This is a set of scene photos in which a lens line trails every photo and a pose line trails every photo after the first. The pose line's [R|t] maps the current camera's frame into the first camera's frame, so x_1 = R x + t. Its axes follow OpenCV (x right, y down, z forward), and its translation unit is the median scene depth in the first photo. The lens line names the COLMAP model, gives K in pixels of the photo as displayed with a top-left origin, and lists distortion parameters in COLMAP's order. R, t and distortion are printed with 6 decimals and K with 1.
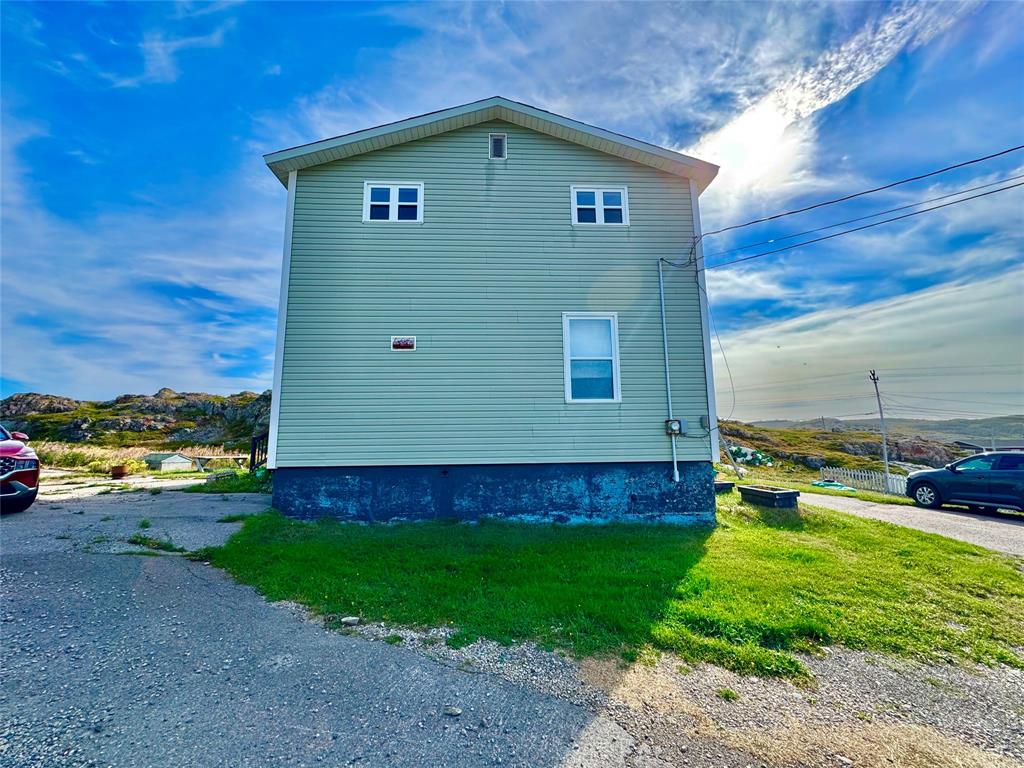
lens RADIAL K [[408.5, 0, 511.4], [0, 408.5, 382.9], [0, 0, 1]] dist [-0.003777, 0.000509]
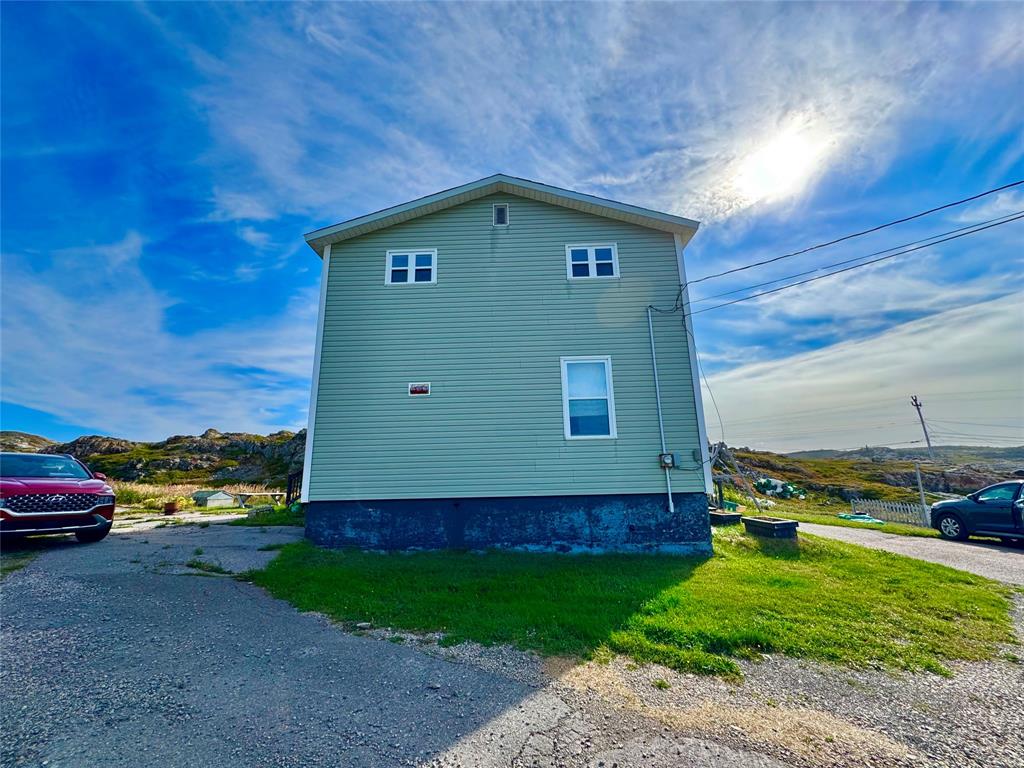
lens RADIAL K [[408.5, 0, 511.4], [0, 408.5, 382.9], [0, 0, 1]] dist [-0.003777, 0.000509]
pose [[0.997405, -0.026651, -0.066875, 0.066592], [0.021079, 0.996353, -0.082680, -0.014789], [0.068834, 0.081056, 0.994330, -0.110508]]
